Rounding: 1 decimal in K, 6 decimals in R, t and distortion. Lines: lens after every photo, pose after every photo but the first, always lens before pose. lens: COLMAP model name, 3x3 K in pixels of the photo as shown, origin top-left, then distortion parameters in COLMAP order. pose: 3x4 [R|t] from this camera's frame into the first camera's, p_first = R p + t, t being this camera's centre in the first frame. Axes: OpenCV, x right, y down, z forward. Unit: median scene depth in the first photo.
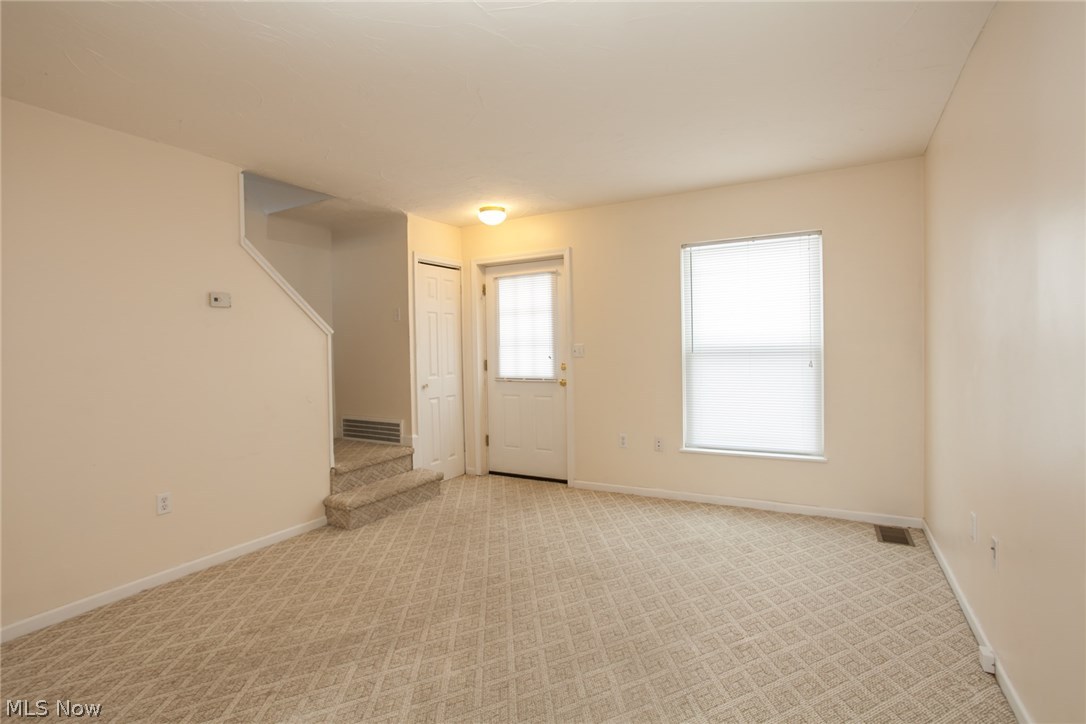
lens RADIAL K [[525.4, 0, 551.9], [0, 525.4, 356.0], [0, 0, 1]] dist [-0.050197, 0.027921]
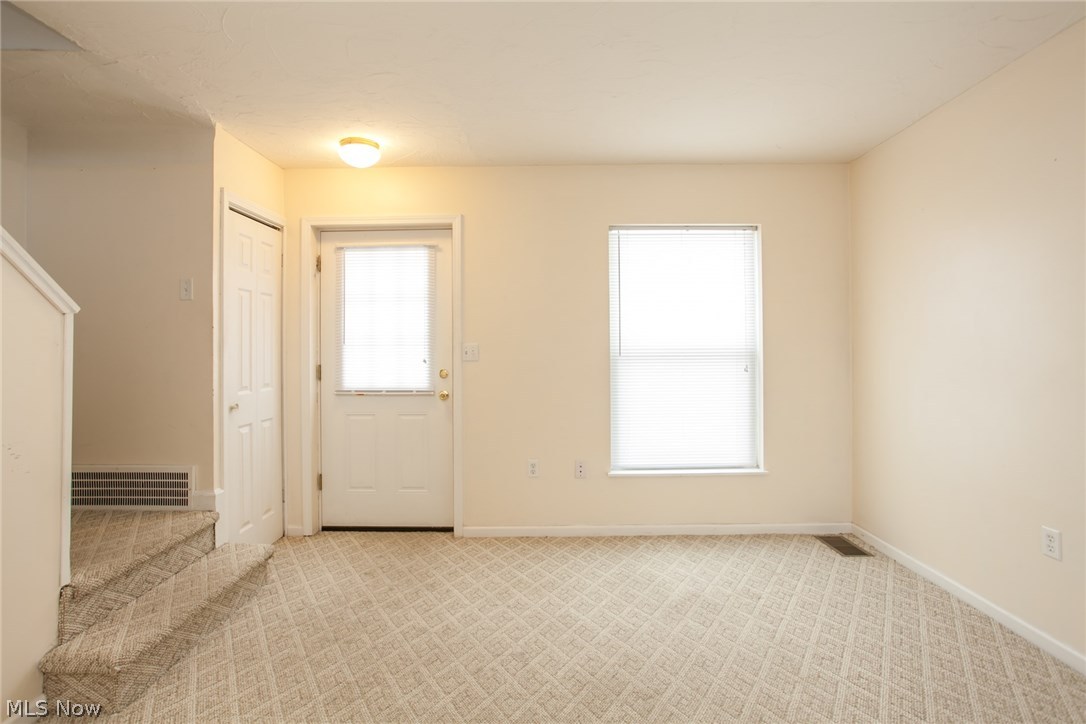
lens RADIAL K [[525.4, 0, 544.5], [0, 525.4, 341.2], [0, 0, 1]] dist [-0.050197, 0.027921]
pose [[0.881840, 0.018471, 0.471187, -0.233598], [-0.001869, 0.999362, -0.035678, 0.000484], [-0.471545, 0.030582, 0.881311, 0.320112]]
